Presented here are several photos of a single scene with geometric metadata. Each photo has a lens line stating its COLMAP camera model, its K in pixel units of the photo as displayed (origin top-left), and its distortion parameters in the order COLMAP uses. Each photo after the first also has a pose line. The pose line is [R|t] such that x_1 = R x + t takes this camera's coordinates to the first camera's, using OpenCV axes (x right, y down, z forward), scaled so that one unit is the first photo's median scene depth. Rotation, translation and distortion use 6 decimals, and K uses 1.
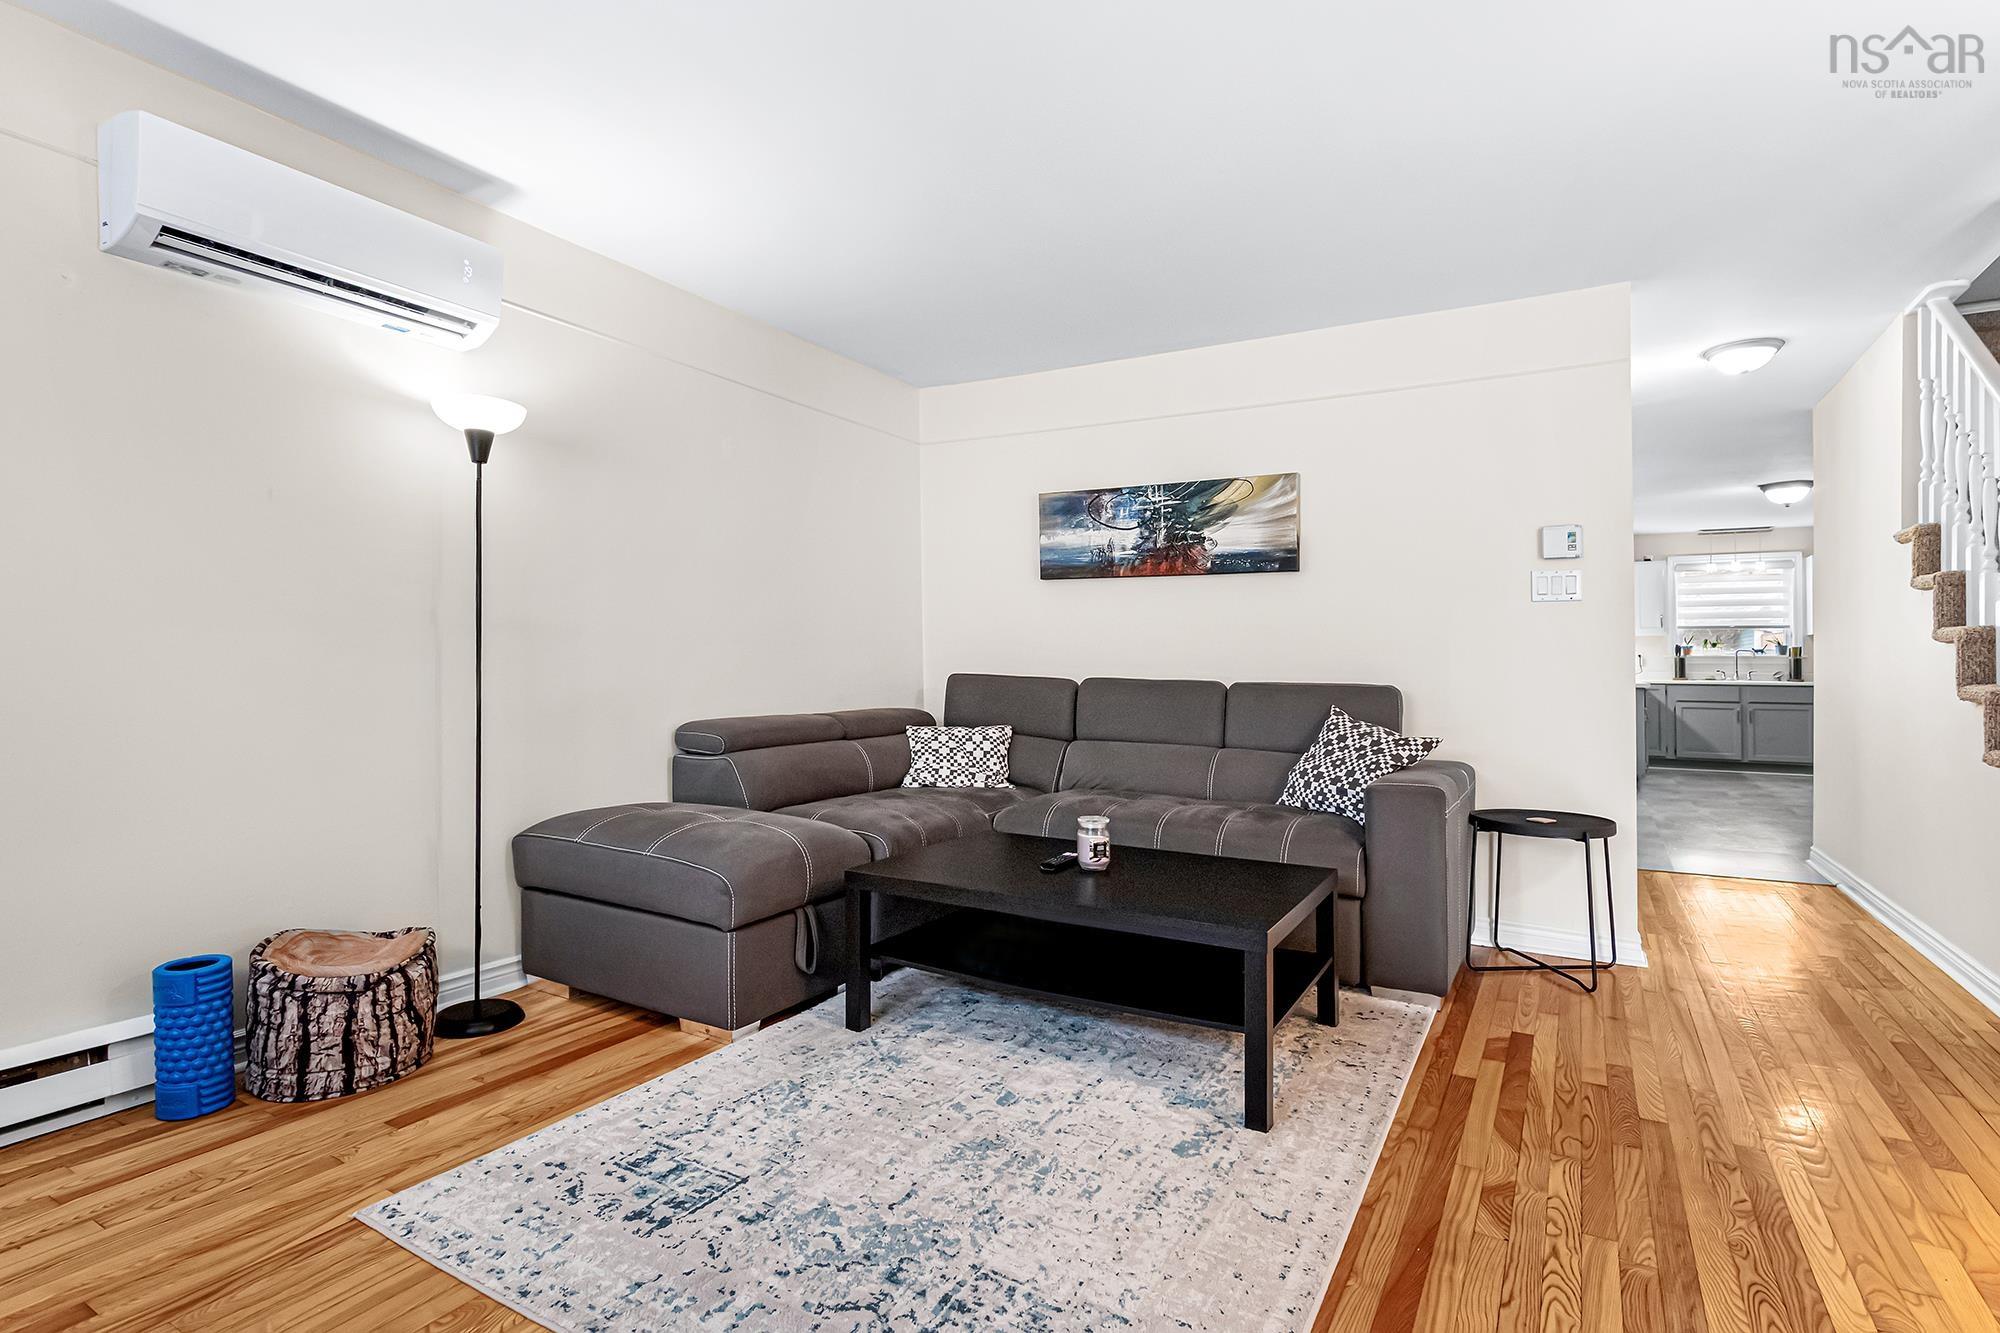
lens RADIAL K [[978.1, 0, 1006.9], [0, 978.1, 679.2], [0, 0, 1]] dist [0.001026, 0.000064]
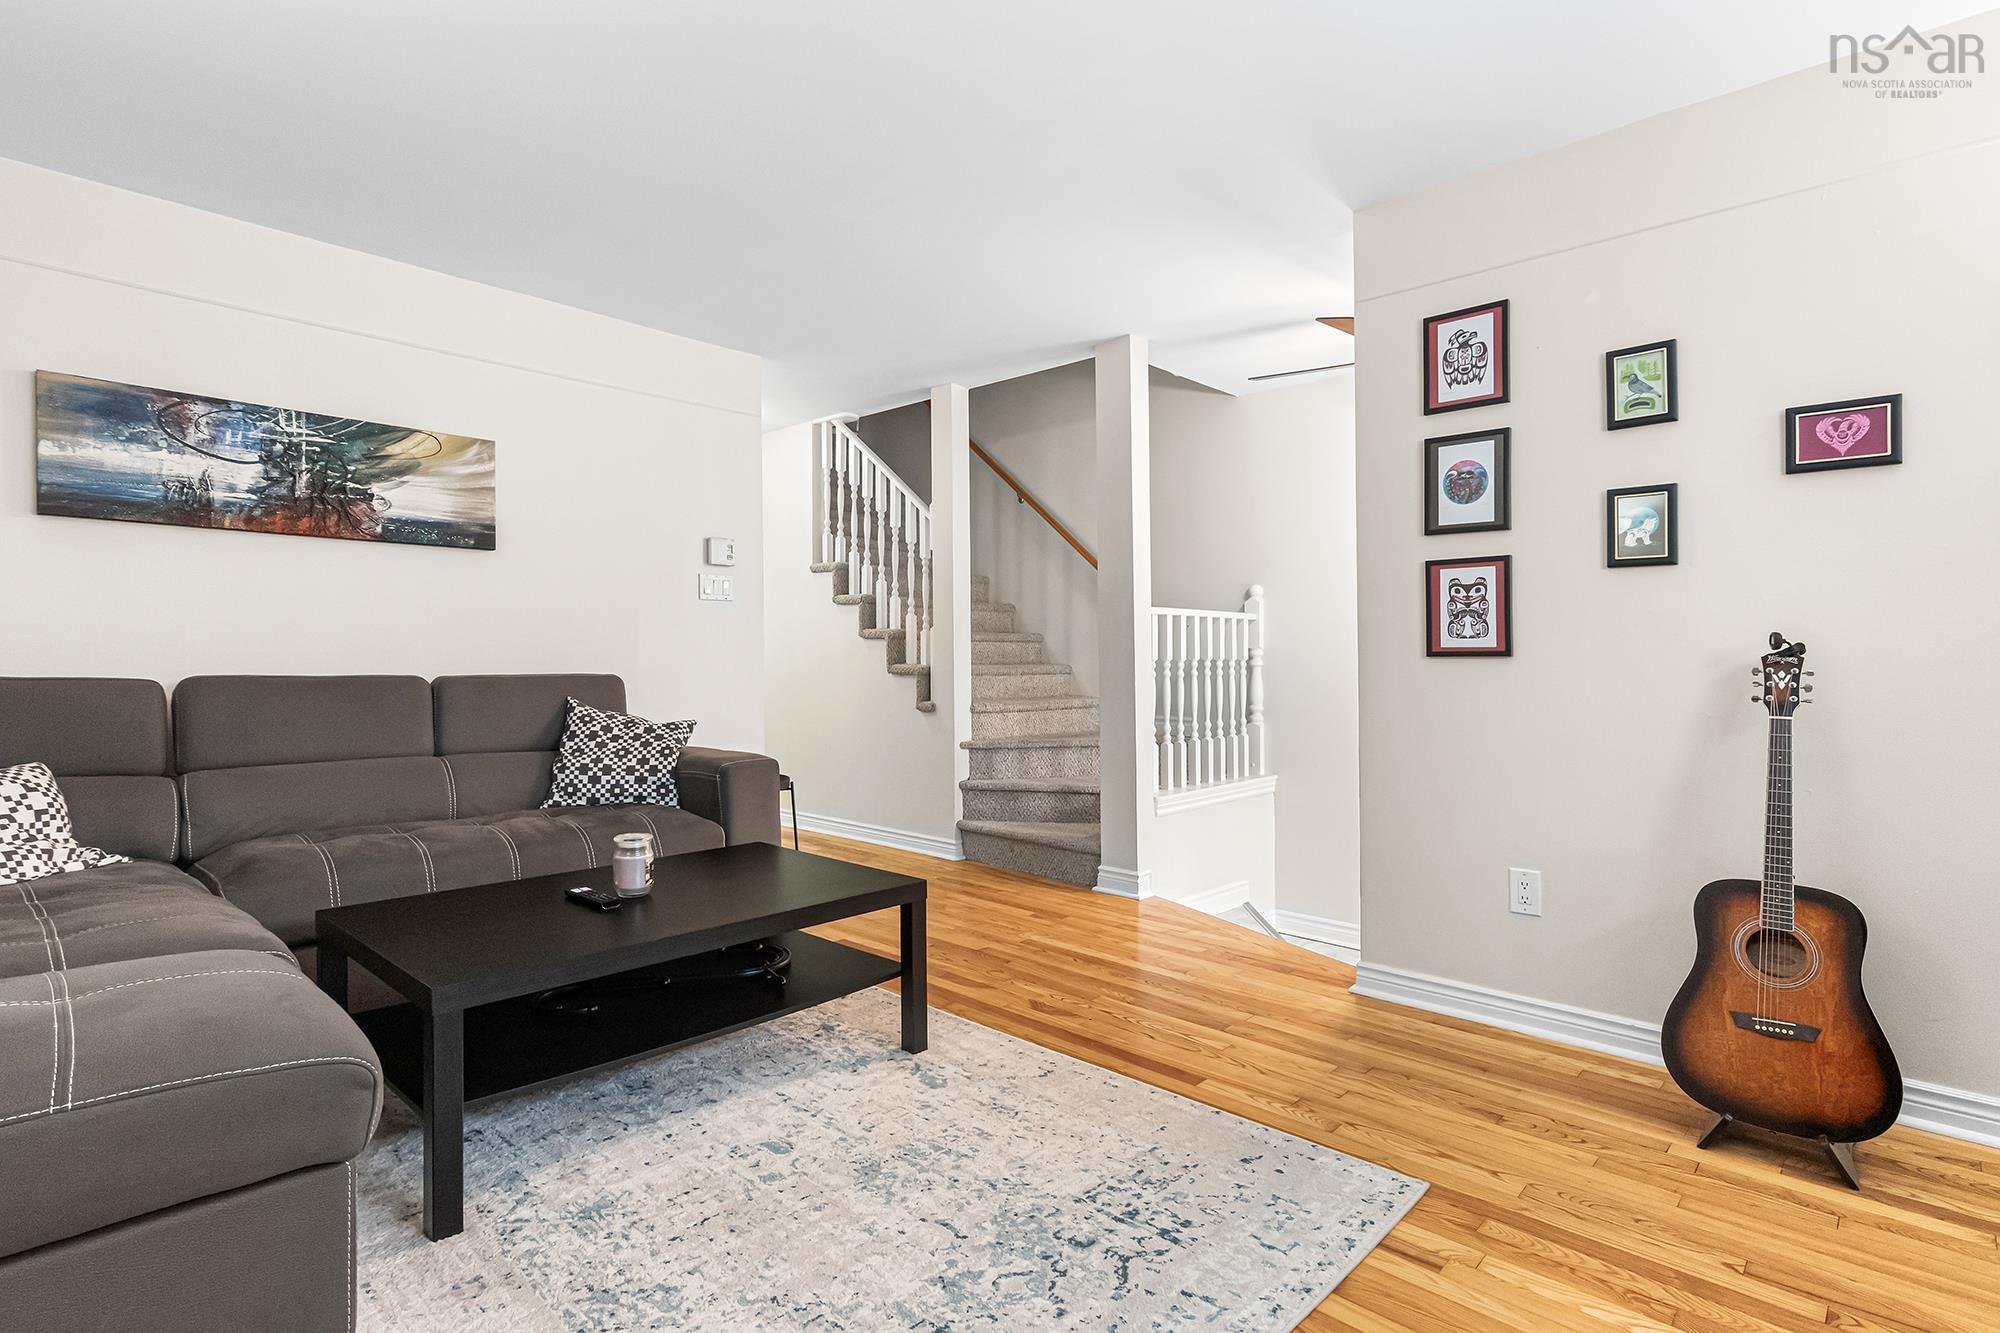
lens RADIAL K [[978.1, 0, 1006.2], [0, 978.1, 647.3], [0, 0, 1]] dist [0.001026, 0.000064]
pose [[0.232551, 0.000888, 0.972584, -0.449109], [0.017006, 0.999843, -0.004979, -0.008681], [-0.972436, 0.017698, 0.232499, 0.321783]]
